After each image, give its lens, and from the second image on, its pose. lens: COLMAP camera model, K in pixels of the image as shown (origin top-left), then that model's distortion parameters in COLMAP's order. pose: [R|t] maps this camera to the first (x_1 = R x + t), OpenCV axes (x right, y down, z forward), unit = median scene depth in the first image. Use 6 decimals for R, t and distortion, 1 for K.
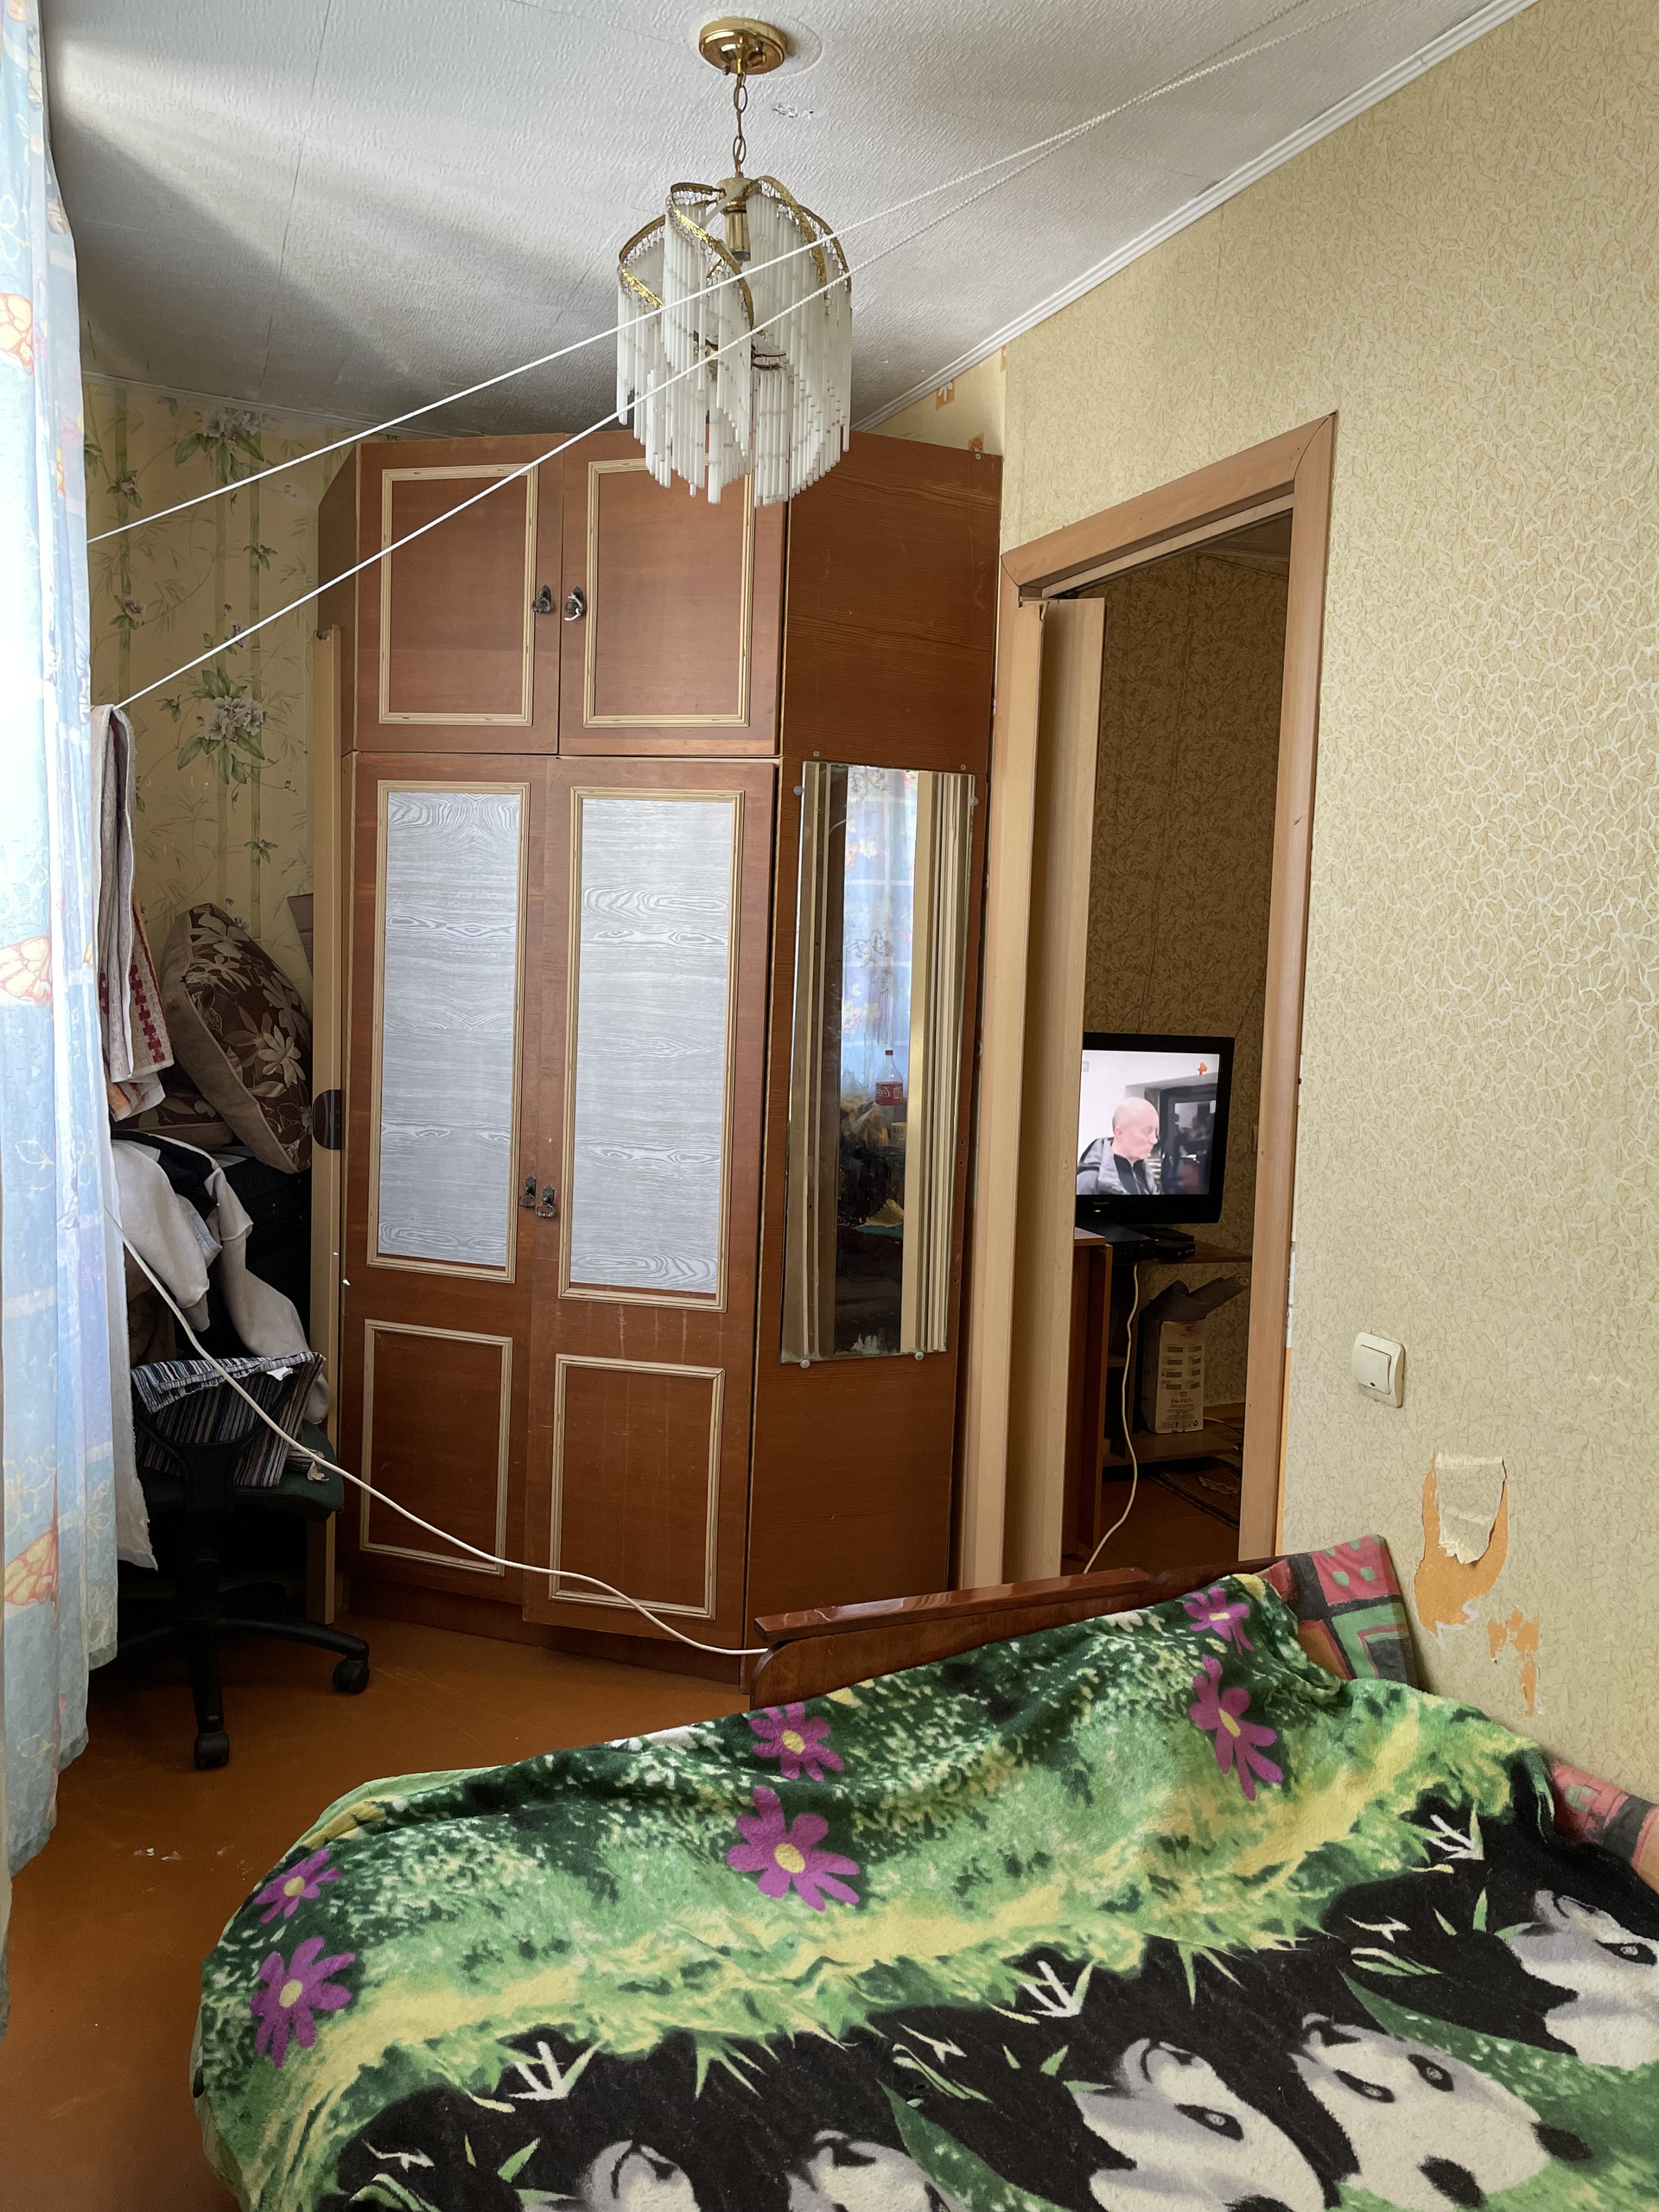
lens RADIAL K [[1674.0, 0, 841.5], [0, 1674.0, 1095.8], [0, 0, 1]] dist [0.078617, -0.102439]
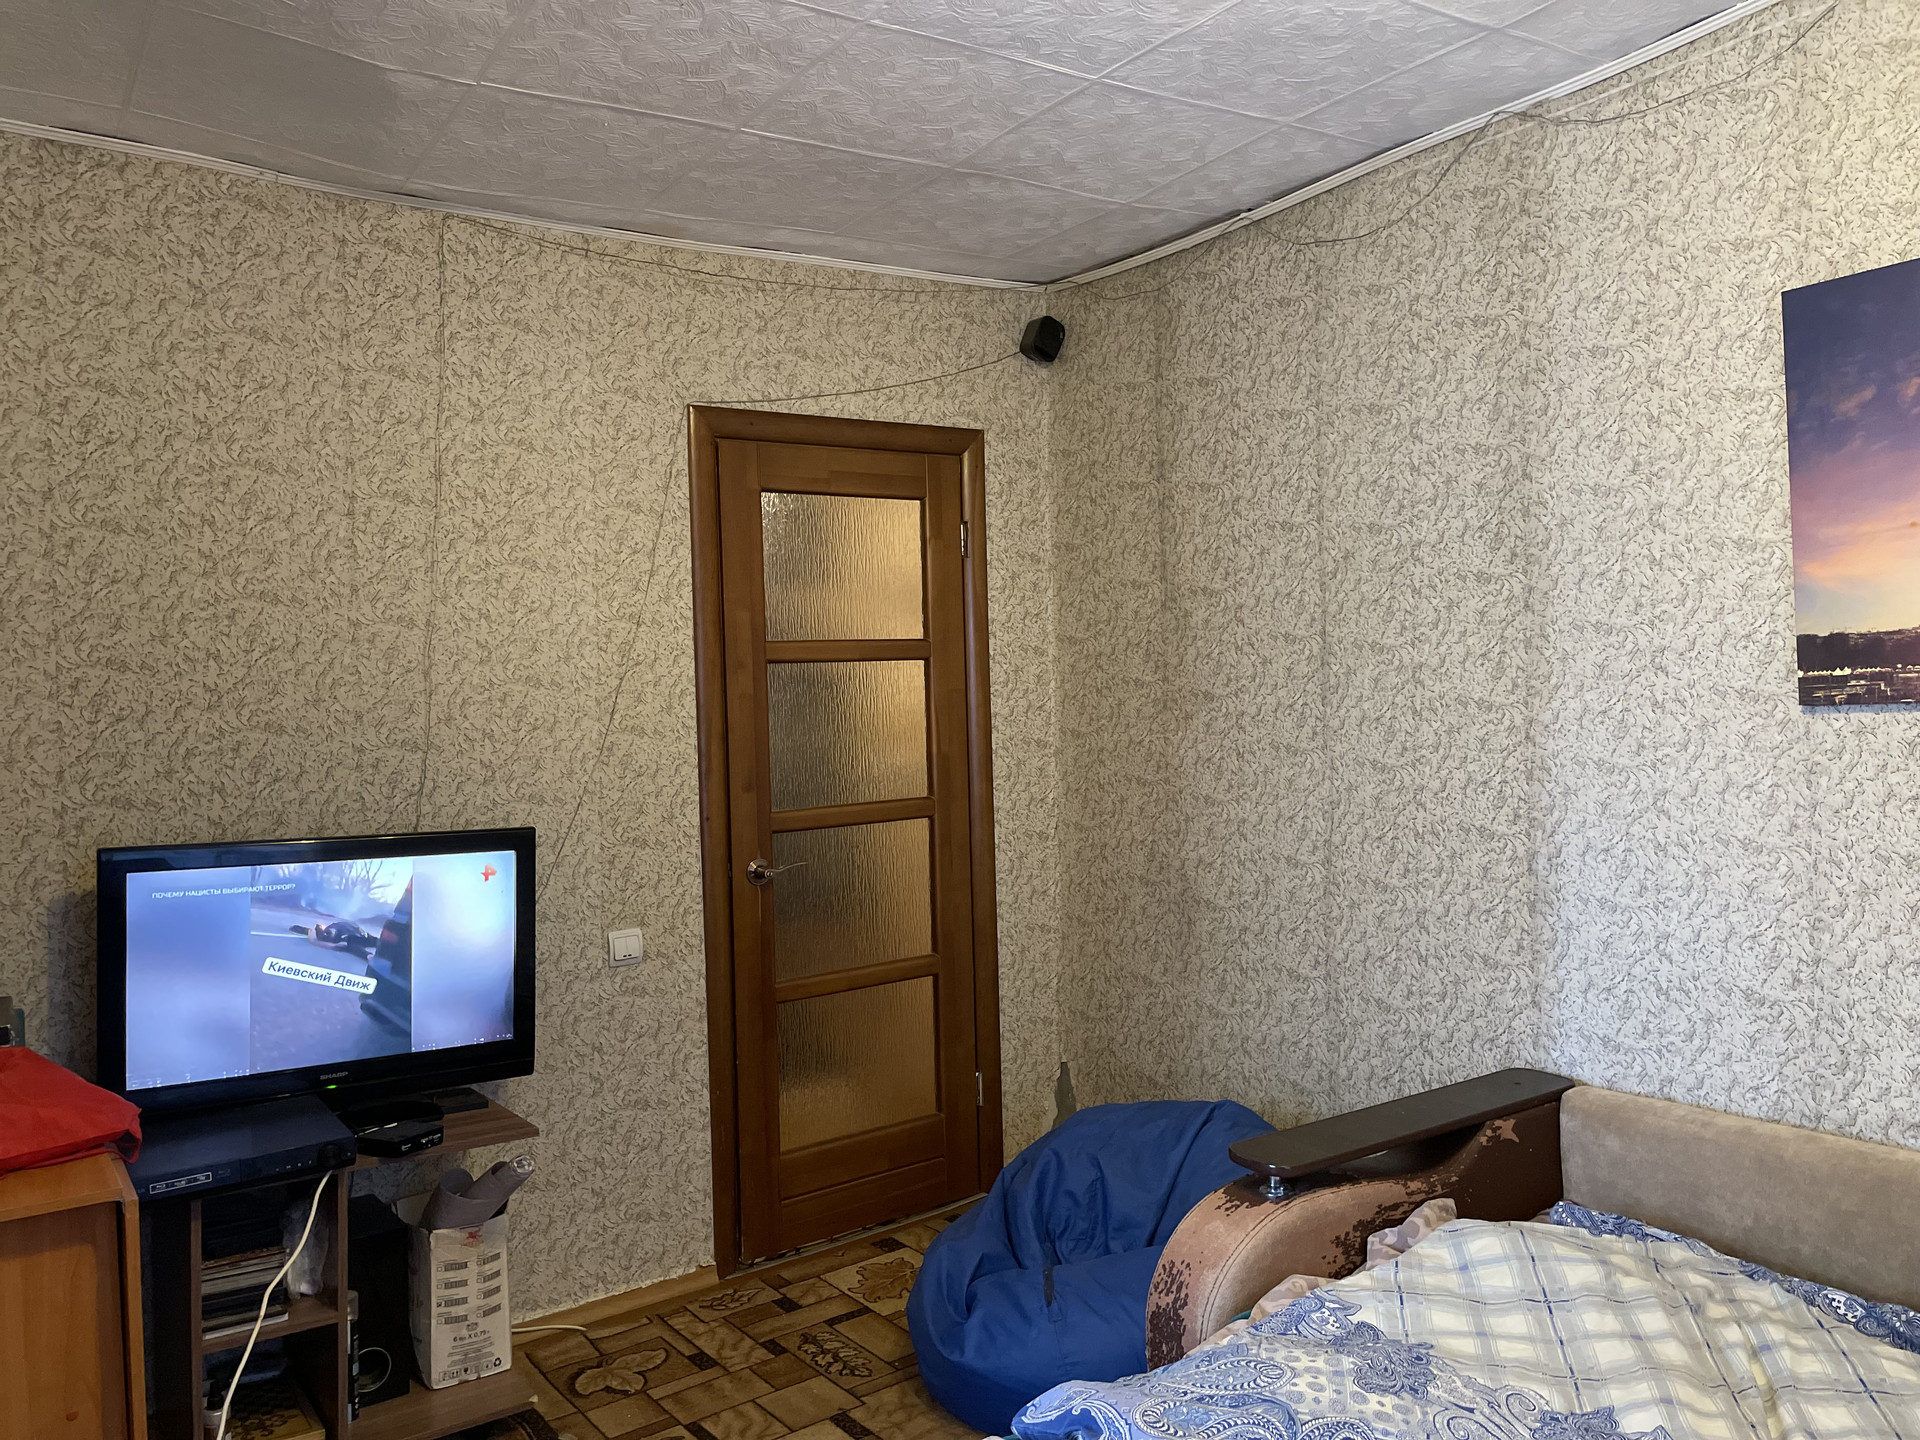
lens RADIAL K [[1453.0, 0, 959.2], [0, 1453.0, 718.7], [0, 0, 1]] dist [0.078617, -0.102439]
pose [[0.973509, -0.062787, 0.219857, 0.285260], [0.081147, 0.993839, -0.075491, -0.017971], [-0.213763, 0.091332, 0.972607, 0.315787]]
